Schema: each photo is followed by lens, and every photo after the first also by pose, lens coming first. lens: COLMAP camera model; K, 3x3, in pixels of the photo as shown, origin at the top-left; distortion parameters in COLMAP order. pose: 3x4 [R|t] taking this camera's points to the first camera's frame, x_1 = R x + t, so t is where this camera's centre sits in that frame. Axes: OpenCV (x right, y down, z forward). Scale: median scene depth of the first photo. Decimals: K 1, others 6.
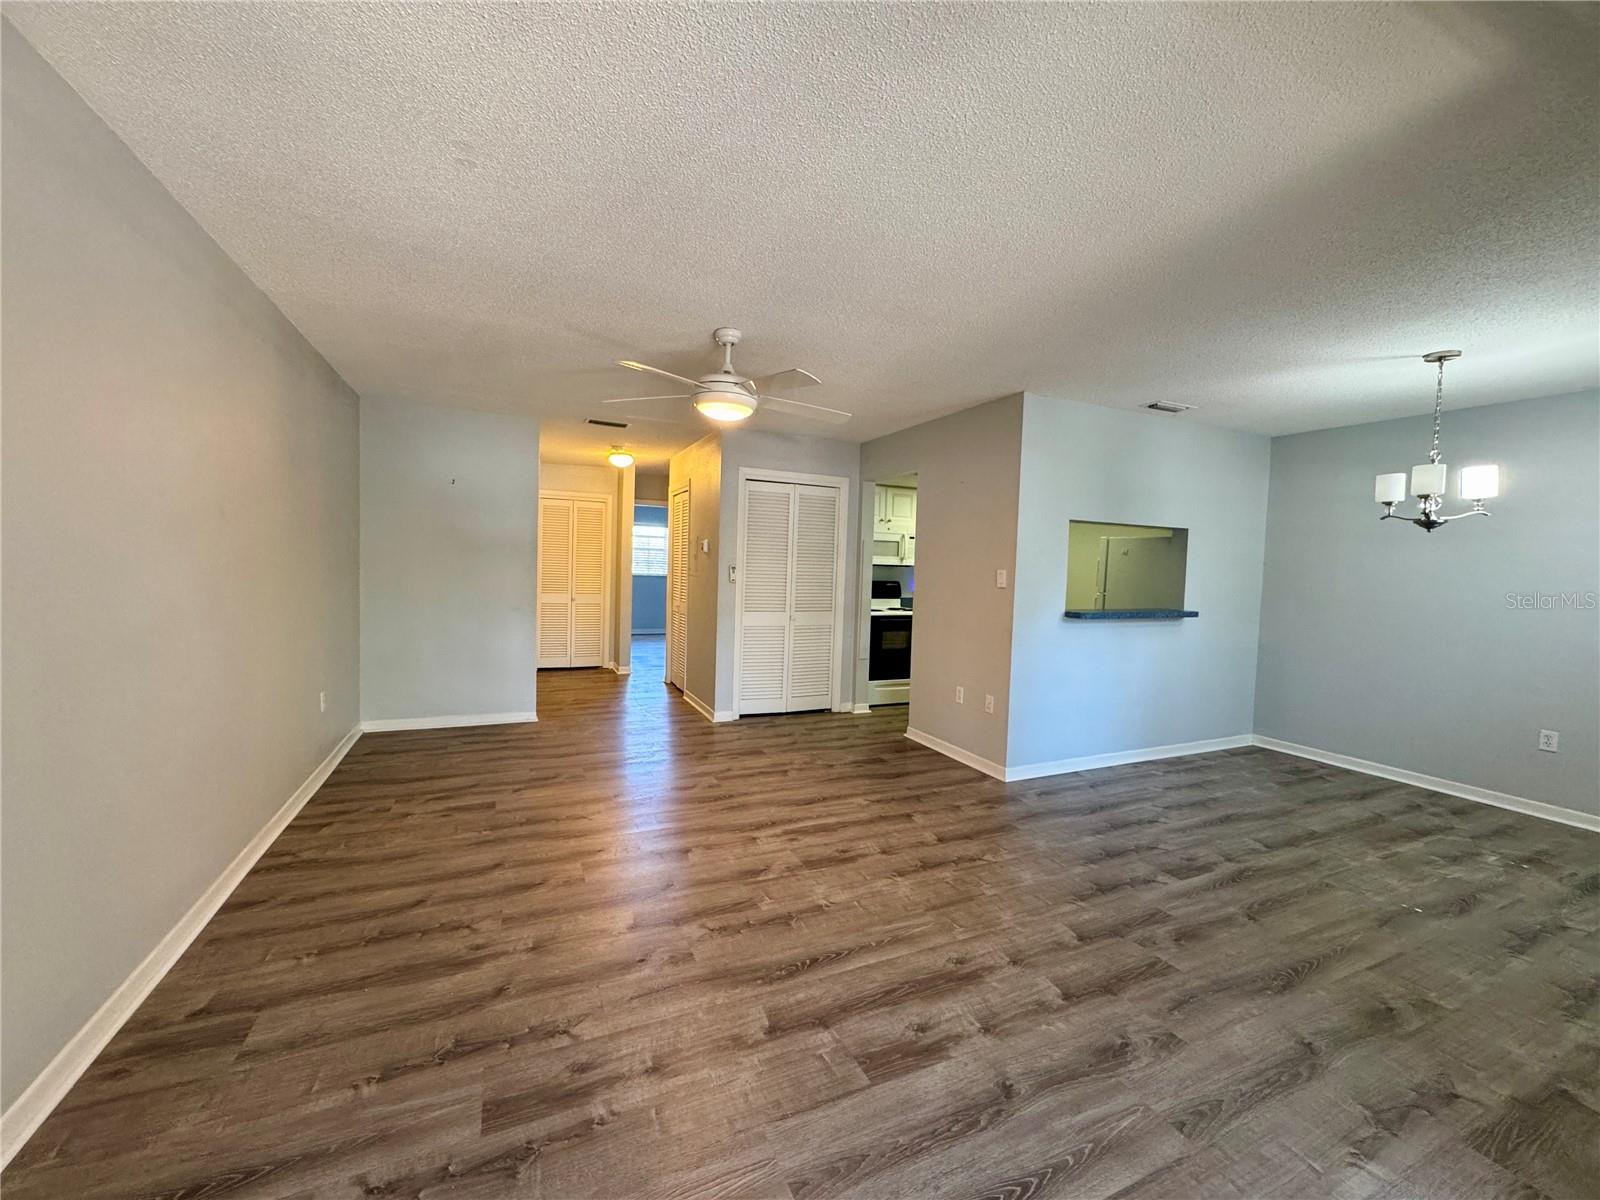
lens RADIAL K [[637.8, 0, 800.0], [0, 637.8, 600.0], [0, 0, 1]] dist [-0.003349, 0.000307]
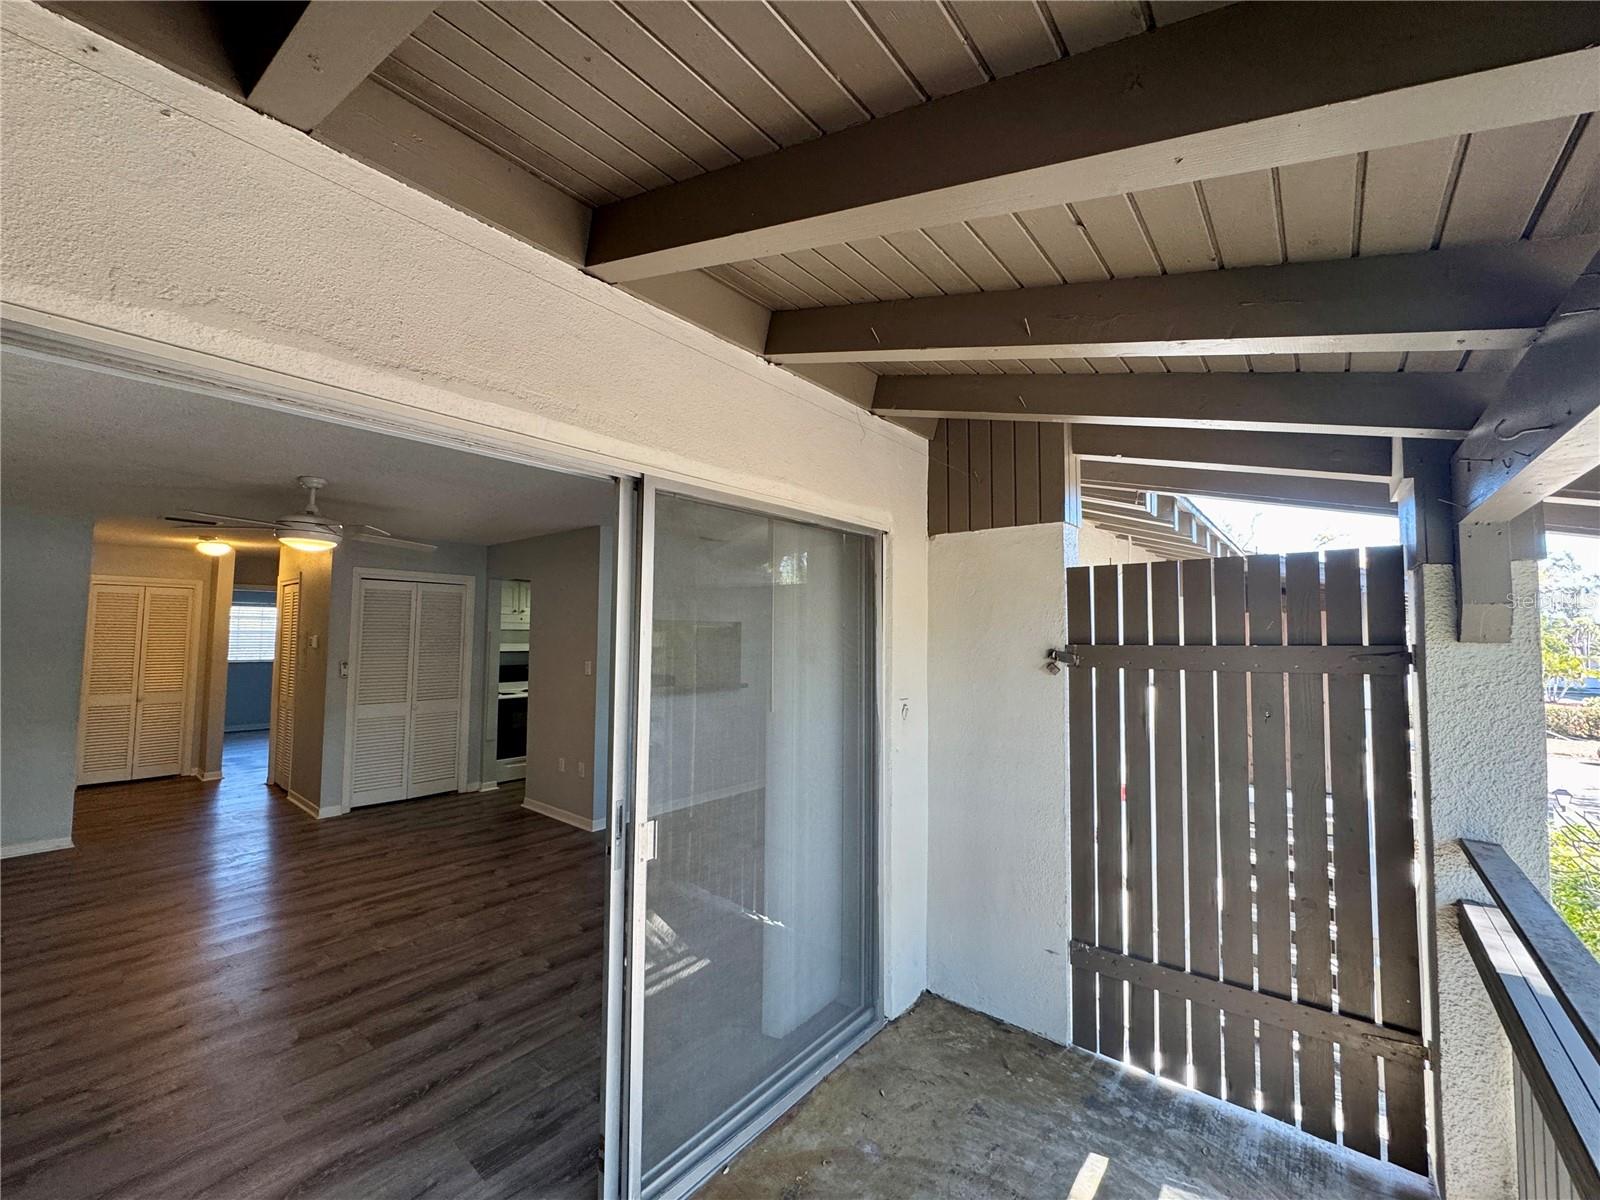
lens RADIAL K [[637.8, 0, 800.0], [0, 637.8, 600.0], [0, 0, 1]] dist [-0.003349, 0.000307]
pose [[0.899956, 0.000535, 0.435981, 0.160251], [0.042861, 0.995047, -0.089696, -0.041157], [-0.433870, 0.099409, 0.895475, -0.375479]]
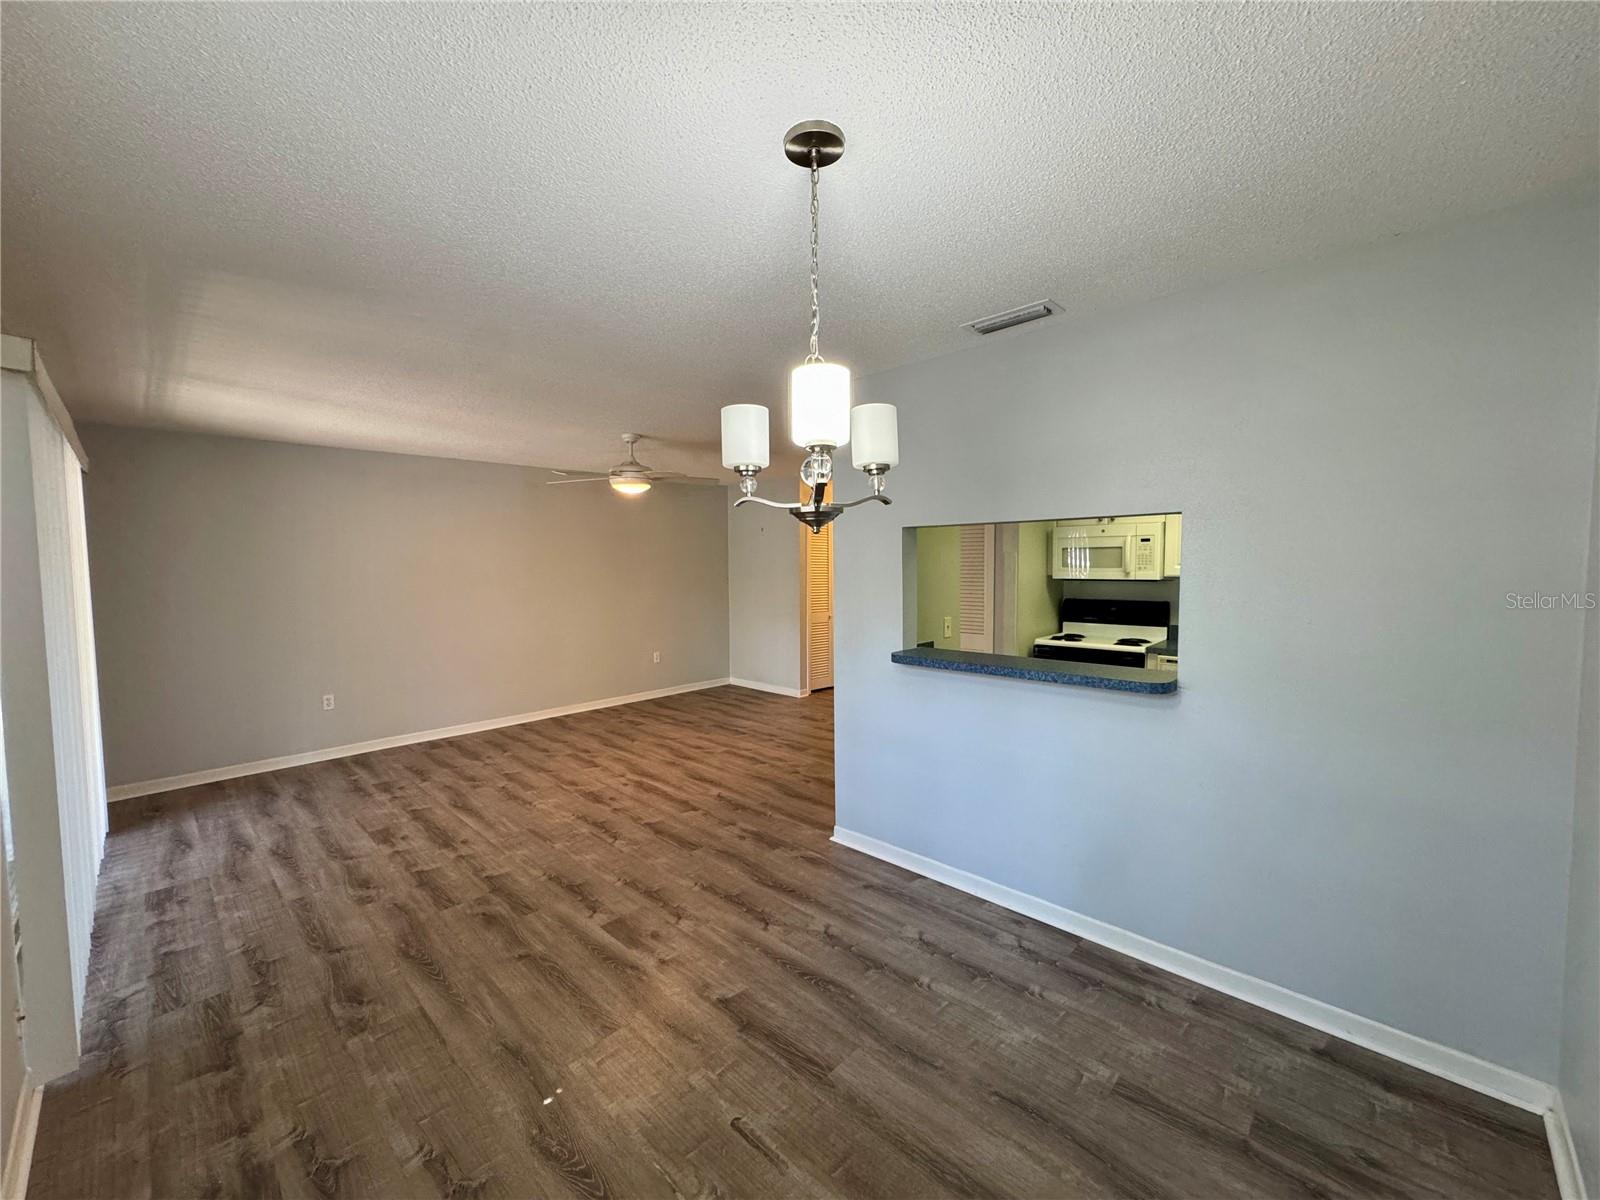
lens RADIAL K [[637.8, 0, 800.0], [0, 637.8, 600.0], [0, 0, 1]] dist [-0.003349, 0.000307]
pose [[0.368196, 0.024309, -0.929430, 1.221508], [-0.029776, 0.999454, 0.014345, -0.055401], [0.929271, 0.022393, 0.368719, 0.705183]]
